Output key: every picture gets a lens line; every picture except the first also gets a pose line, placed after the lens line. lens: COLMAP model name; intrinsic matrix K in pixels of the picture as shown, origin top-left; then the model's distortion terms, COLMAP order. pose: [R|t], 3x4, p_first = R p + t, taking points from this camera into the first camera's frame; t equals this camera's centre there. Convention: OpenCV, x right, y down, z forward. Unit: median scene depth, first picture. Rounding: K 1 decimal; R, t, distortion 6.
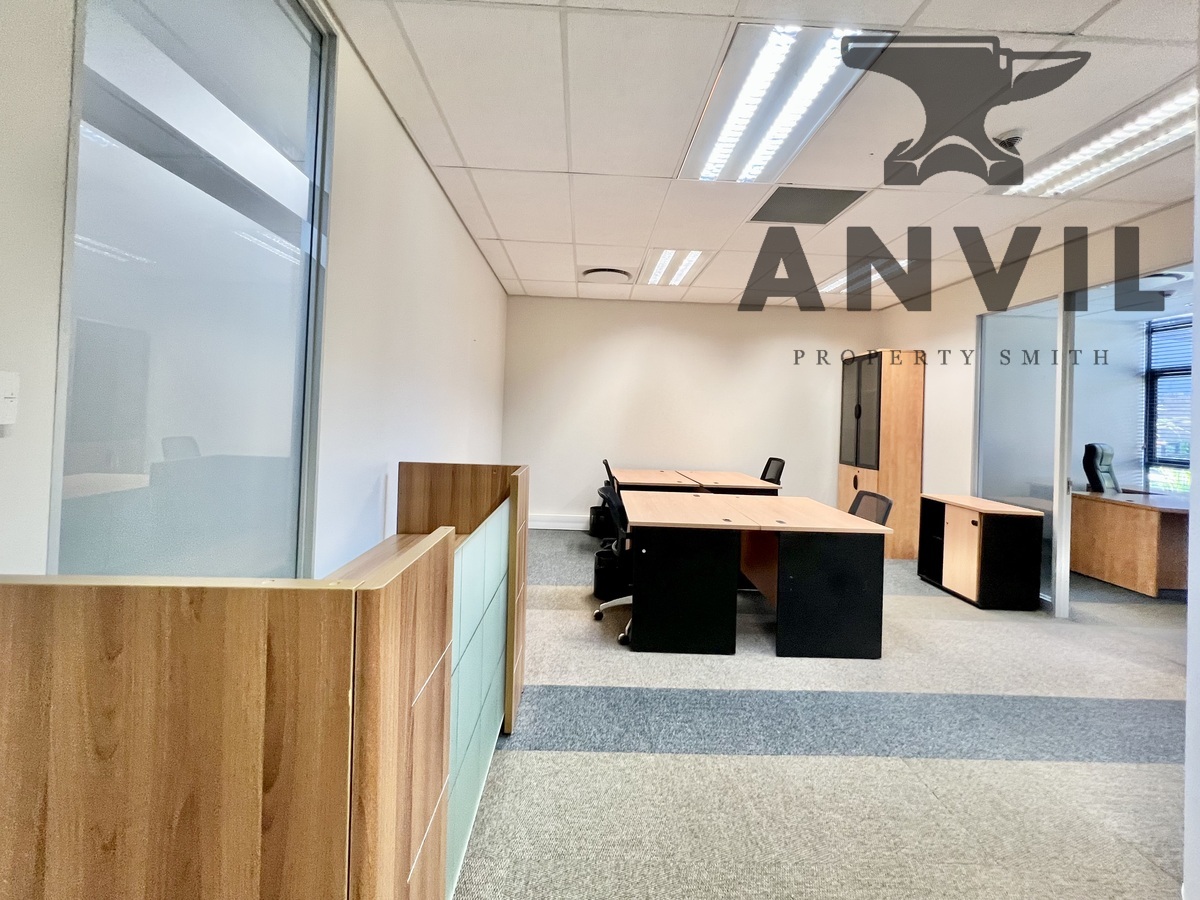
lens RADIAL K [[512.1, 0, 595.6], [0, 512.1, 408.3], [0, 0, 1]] dist [-0.008685, 0.000405]
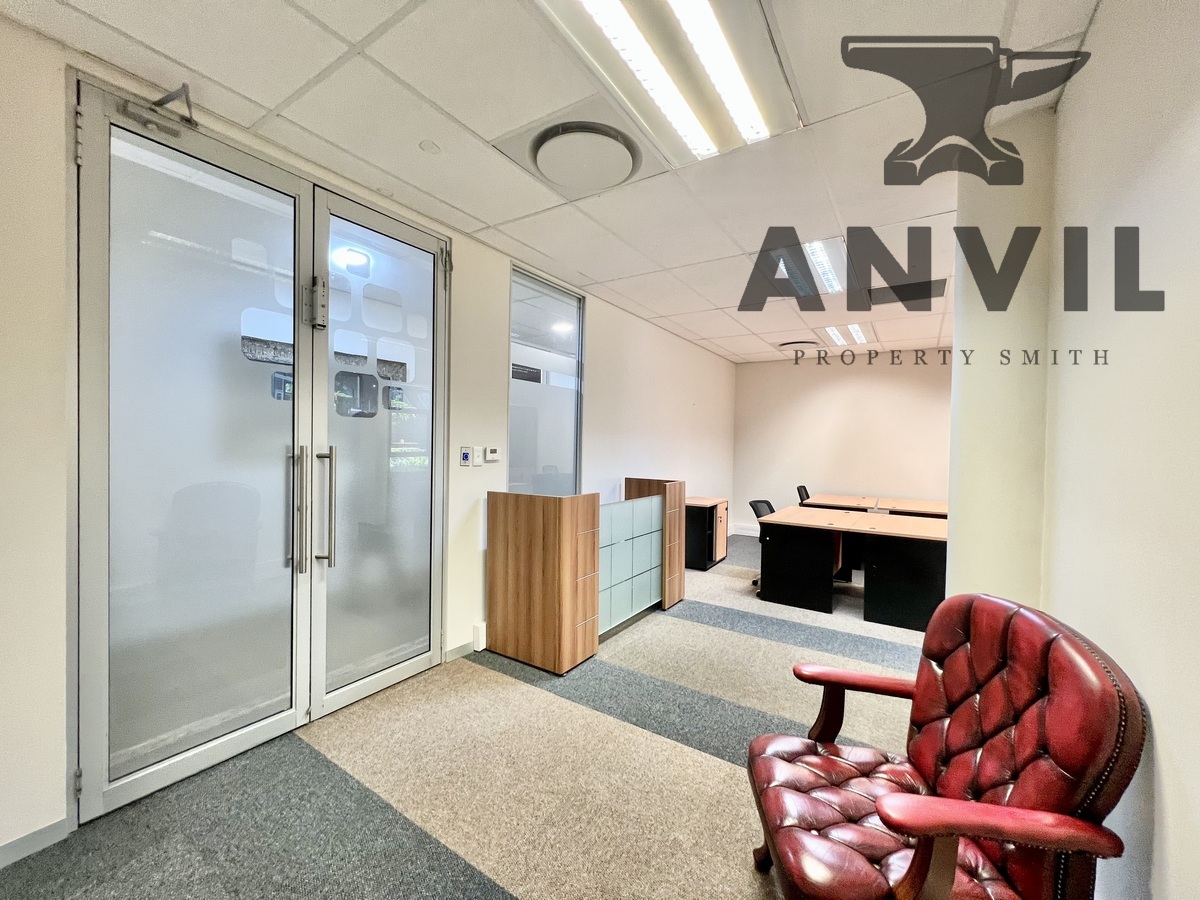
lens RADIAL K [[477.8, 0, 599.0], [0, 477.8, 447.2], [0, 0, 1]] dist [-0.002204, 0.000270]
pose [[0.816591, -0.022290, -0.576786, 0.574876], [0.023337, 0.999712, -0.005594, -0.010715], [0.576745, -0.008892, 0.816876, -0.561642]]
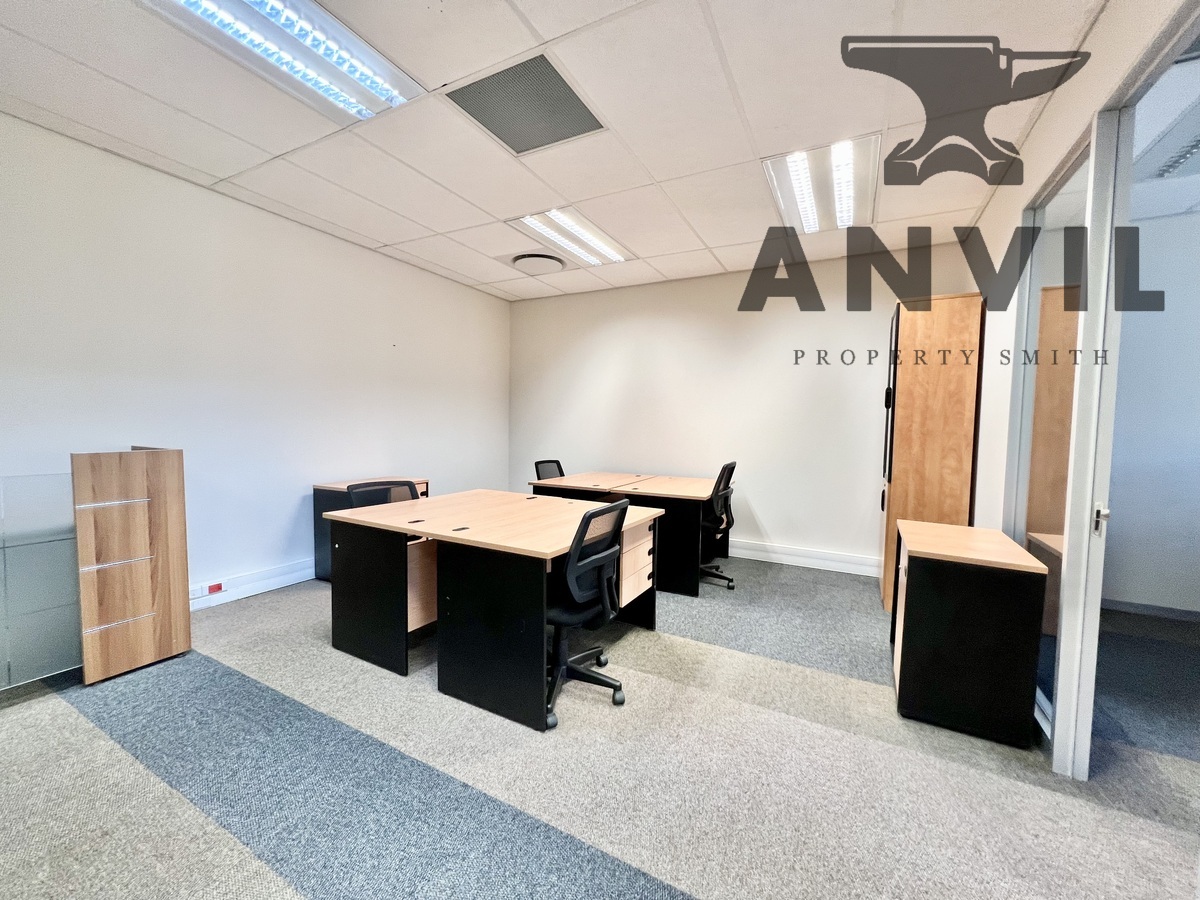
lens RADIAL K [[477.8, 0, 603.3], [0, 477.8, 449.4], [0, 0, 1]] dist [-0.002204, 0.000270]
pose [[0.871444, 0.003901, -0.490480, 1.025953], [0.021011, 0.998754, 0.045274, 0.078918], [0.490045, -0.049759, 0.870276, 0.522914]]
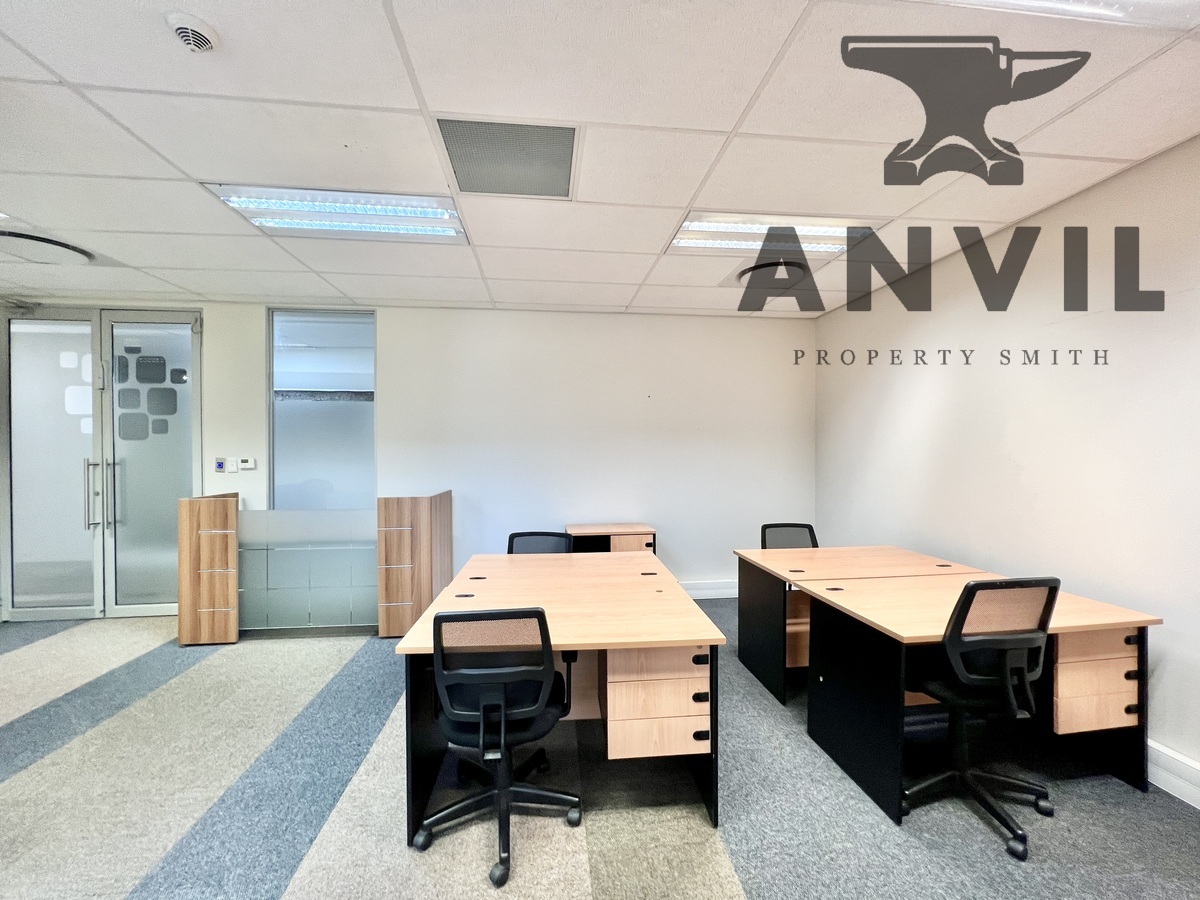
lens RADIAL K [[477.8, 0, 598.2], [0, 477.8, 450.0], [0, 0, 1]] dist [-0.002204, 0.000270]
pose [[0.076827, -0.035597, -0.996409, 1.276860], [0.019269, 0.999229, -0.034212, 0.025245], [0.996858, -0.016572, 0.077454, 1.288600]]
